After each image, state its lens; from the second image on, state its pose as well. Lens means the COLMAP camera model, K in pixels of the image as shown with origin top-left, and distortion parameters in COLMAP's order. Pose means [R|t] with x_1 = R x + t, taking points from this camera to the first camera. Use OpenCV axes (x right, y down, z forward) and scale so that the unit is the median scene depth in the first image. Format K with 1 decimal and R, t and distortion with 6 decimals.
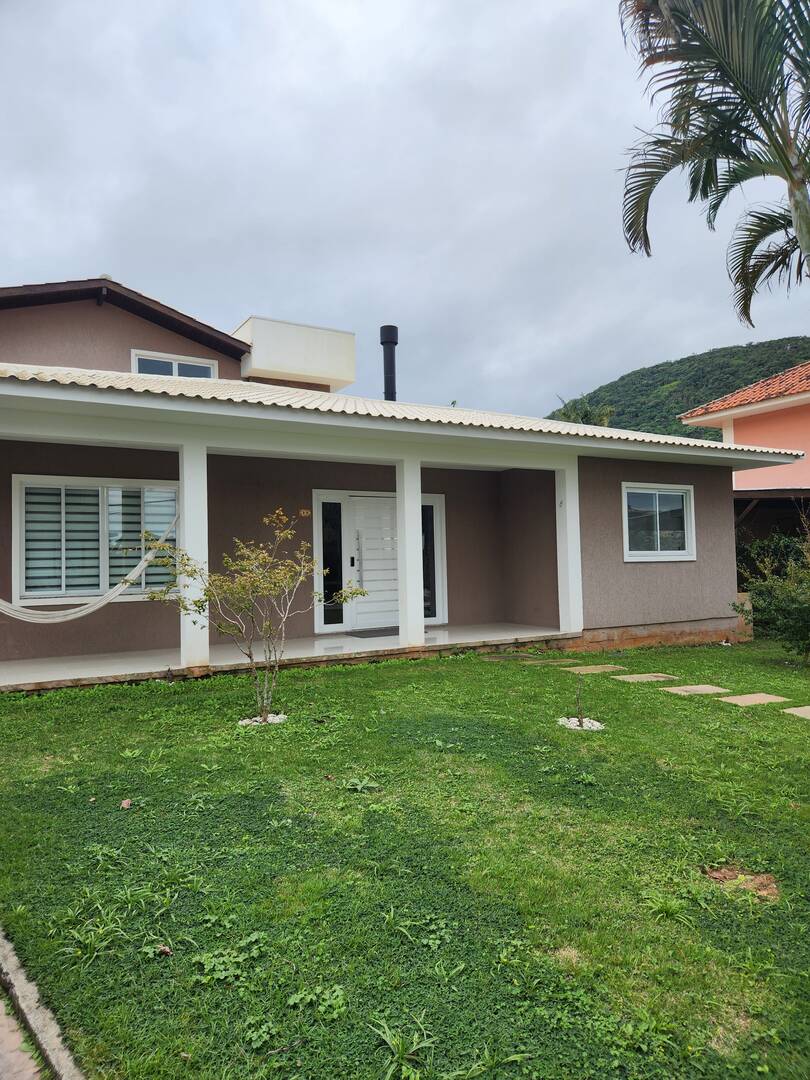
lens RADIAL K [[716.1, 0, 405.0], [0, 716.1, 540.0], [0, 0, 1]] dist [0.067727, -0.057029]
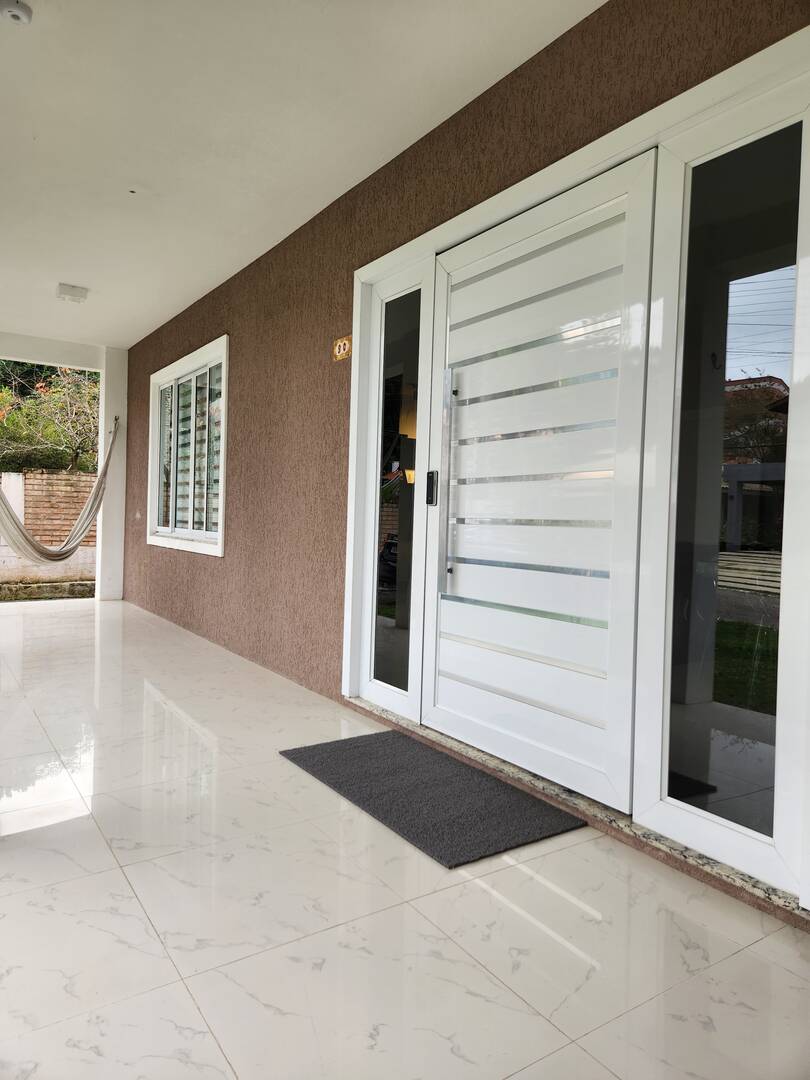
lens RADIAL K [[716.1, 0, 405.0], [0, 716.1, 540.0], [0, 0, 1]] dist [0.067727, -0.057029]
pose [[0.063051, 0.057380, -0.996359, 0.211856], [0.007283, 0.998293, 0.057952, 0.034401], [0.997984, -0.010911, 0.062526, 0.972558]]
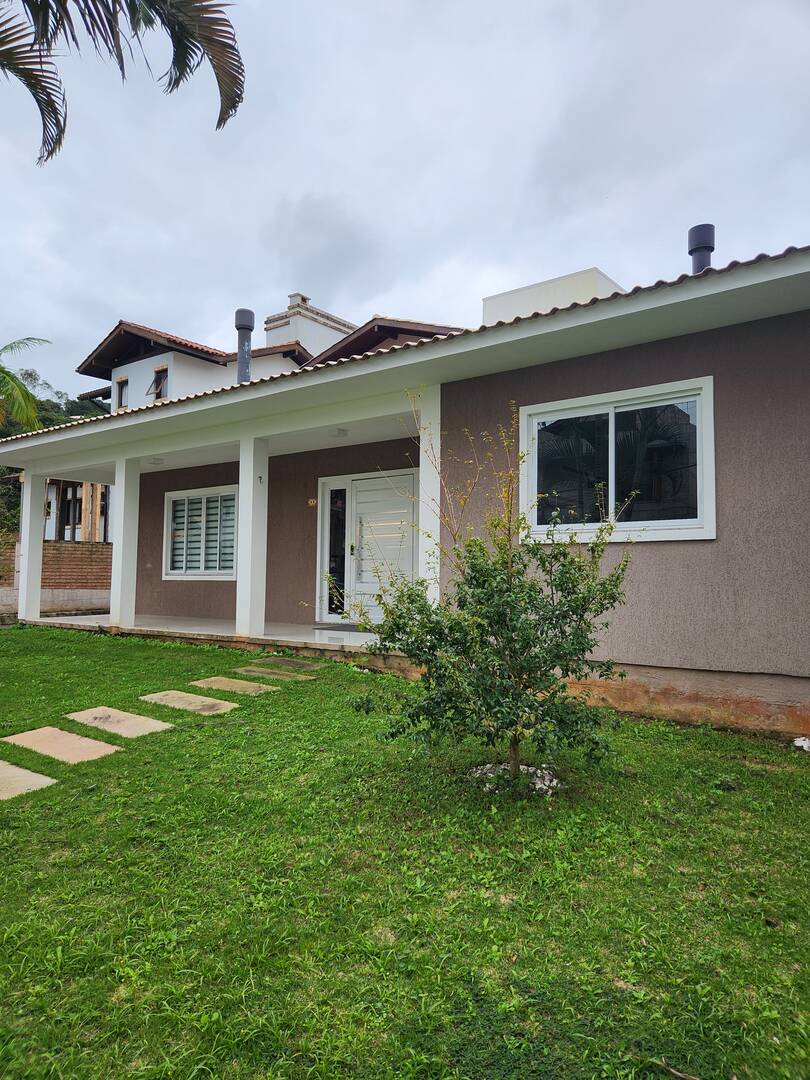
lens RADIAL K [[716.1, 0, 405.0], [0, 716.1, 540.0], [0, 0, 1]] dist [0.067727, -0.057029]
pose [[0.376973, -0.026269, -0.925852, 0.823613], [0.016875, 0.999627, -0.021491, 0.038580], [0.926071, -0.007522, 0.377275, 0.710923]]
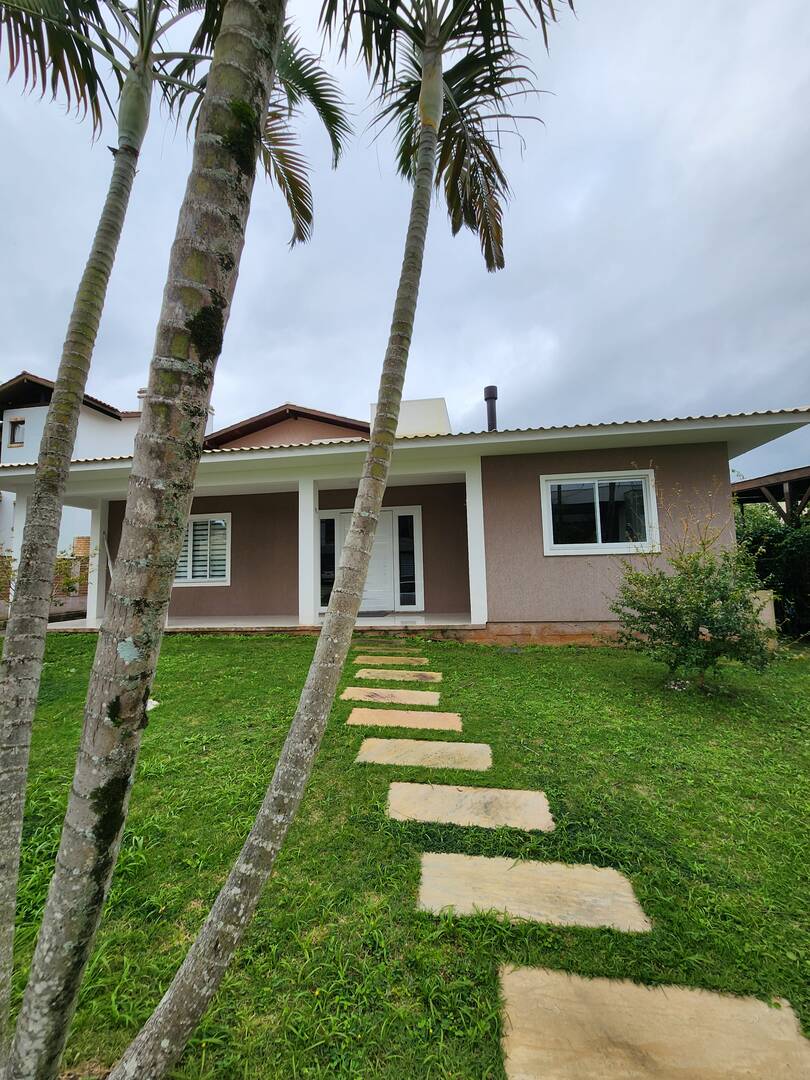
lens RADIAL K [[441.2, 0, 403.8], [0, 441.2, 537.4], [0, 0, 1]] dist [-0.005539, -0.000578]
pose [[0.780374, -0.053510, -0.623019, 0.542744], [0.029079, 0.998359, -0.049324, 0.029935], [0.624636, 0.020374, 0.780650, 0.419209]]
